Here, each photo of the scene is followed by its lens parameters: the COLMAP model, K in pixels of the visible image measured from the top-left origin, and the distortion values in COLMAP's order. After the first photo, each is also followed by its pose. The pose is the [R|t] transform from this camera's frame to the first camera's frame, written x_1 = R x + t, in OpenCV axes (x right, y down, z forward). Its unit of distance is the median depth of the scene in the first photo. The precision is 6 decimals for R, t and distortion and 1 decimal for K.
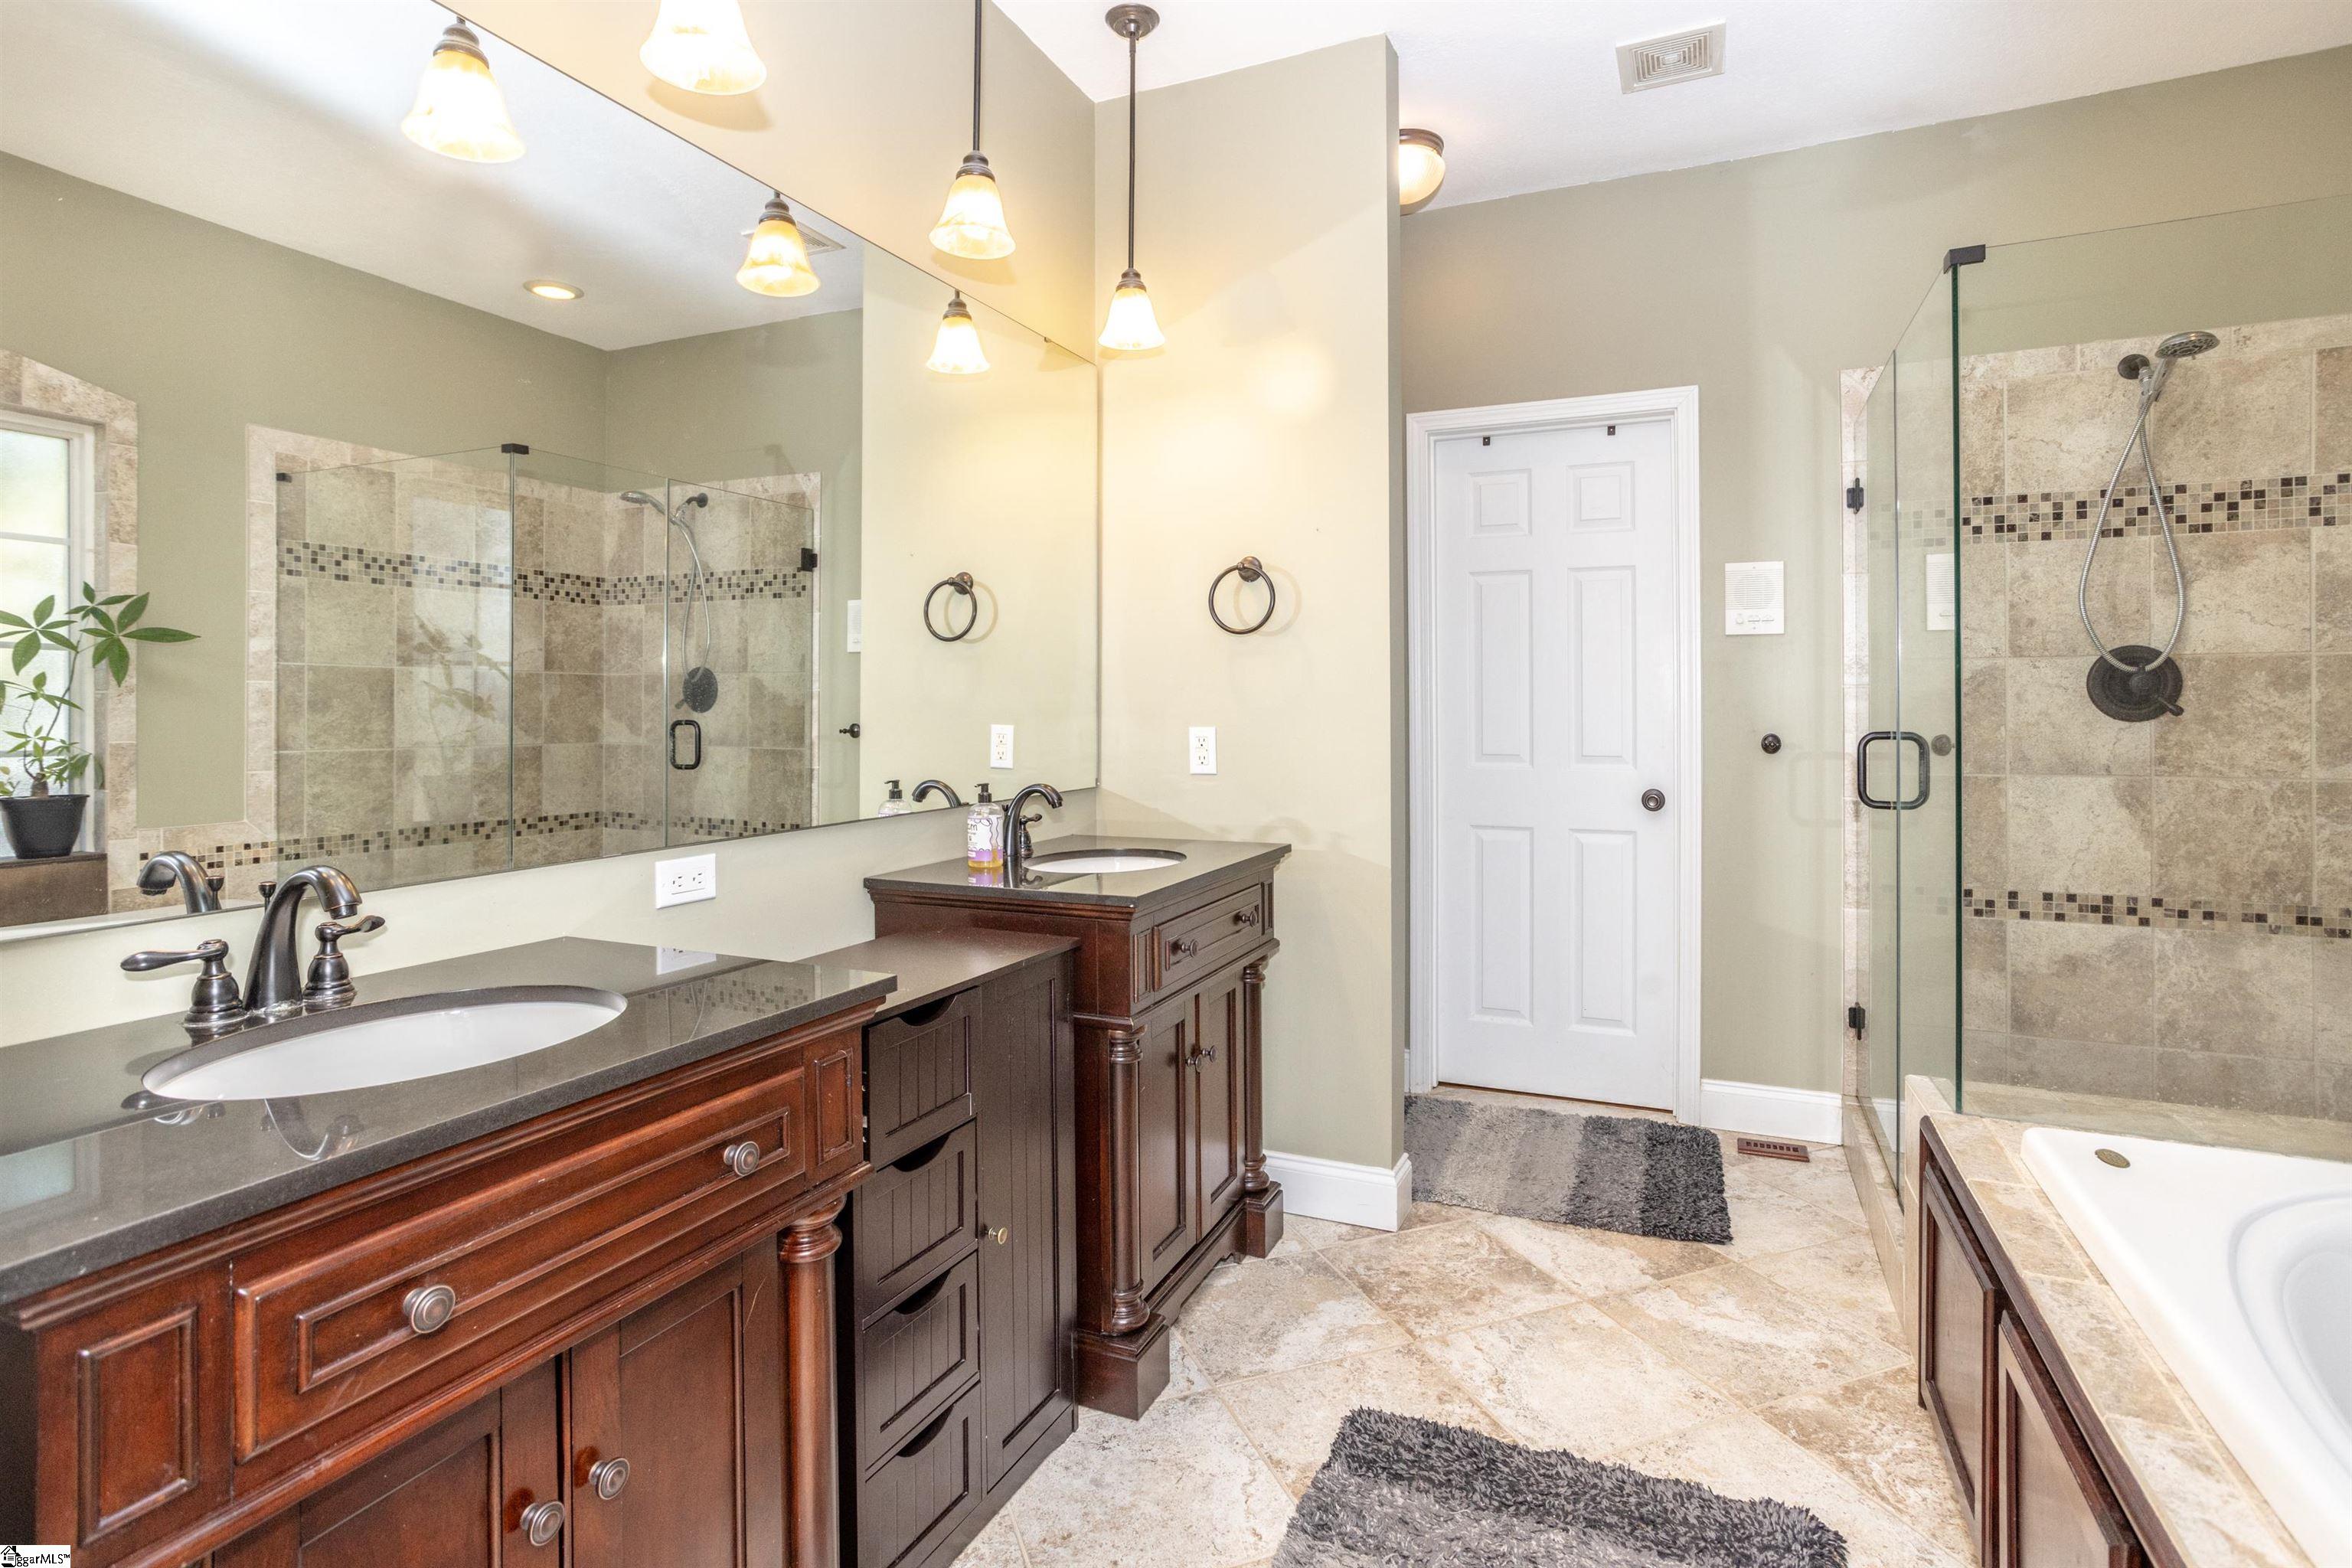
lens RADIAL K [[1184.5, 0, 1188.1], [0, 1184.5, 716.6], [0, 0, 1]] dist [-0.052204, 0.033324]
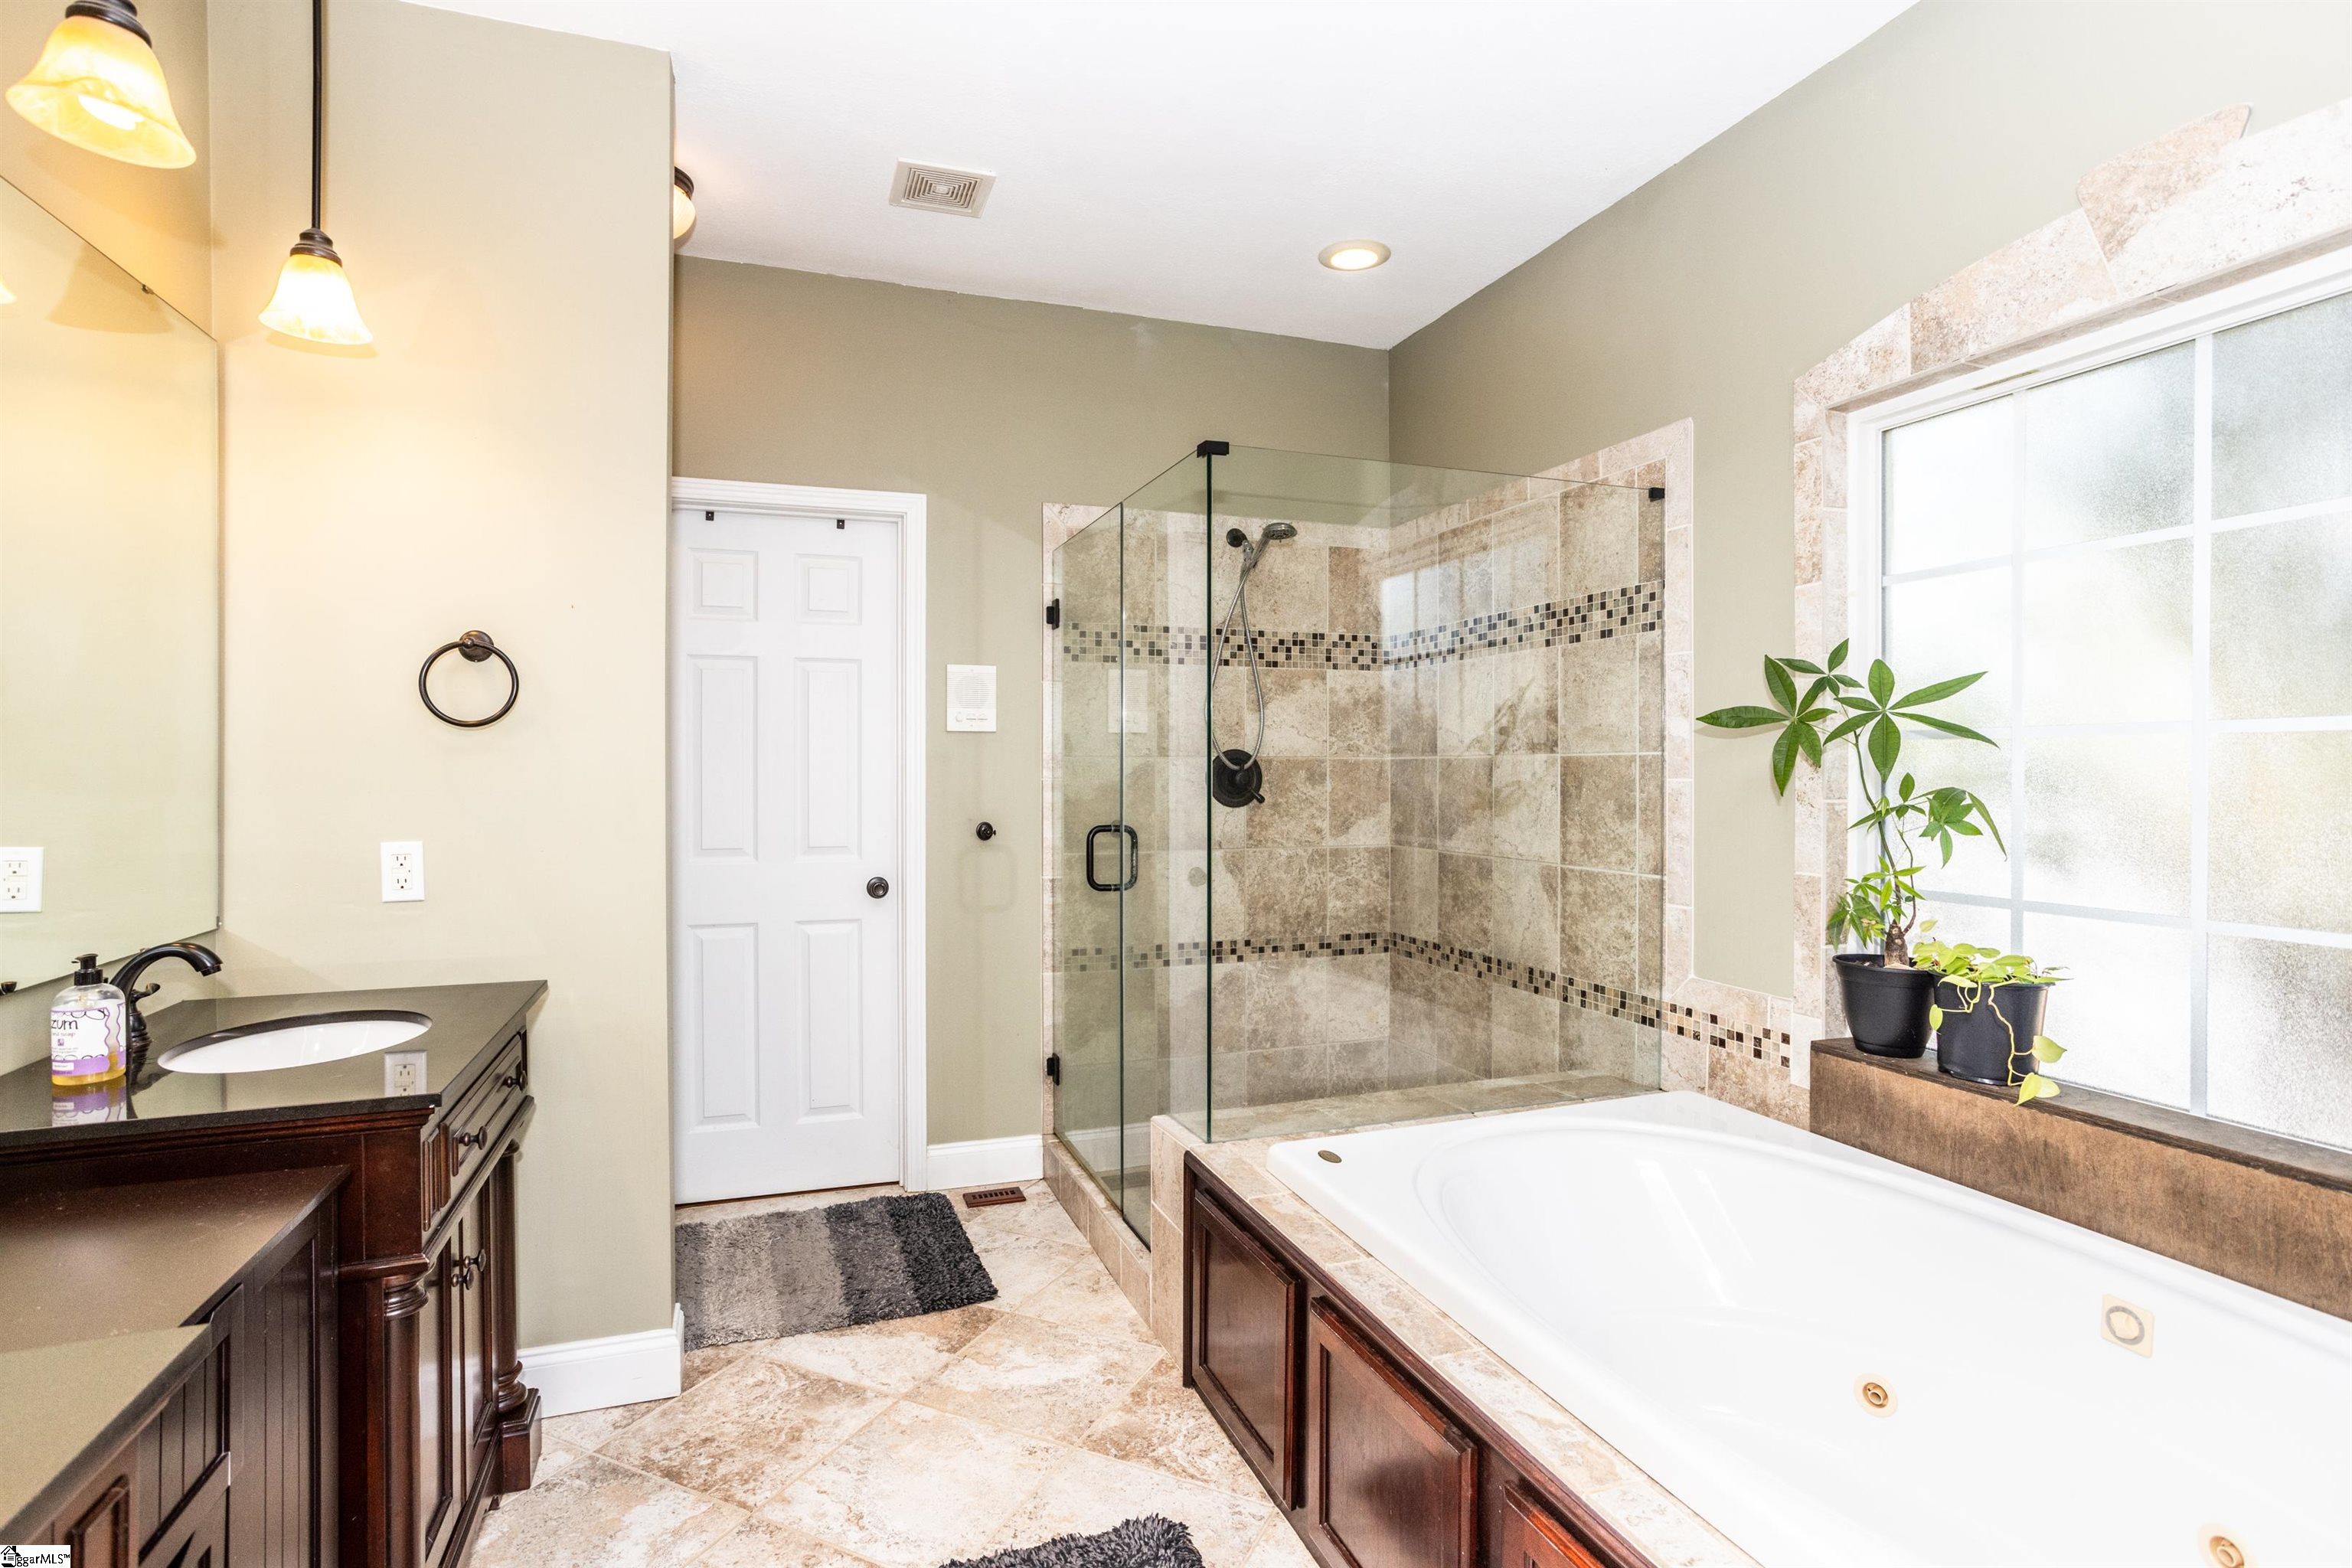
lens RADIAL K [[1163.0, 0, 1180.1], [0, 1163.0, 779.7], [0, 0, 1]] dist [-0.045368, 0.034335]
pose [[0.718781, -0.006254, 0.695209, -0.151065], [0.001829, 0.999973, 0.007104, -0.037793], [-0.695234, -0.003835, 0.718773, 0.099039]]
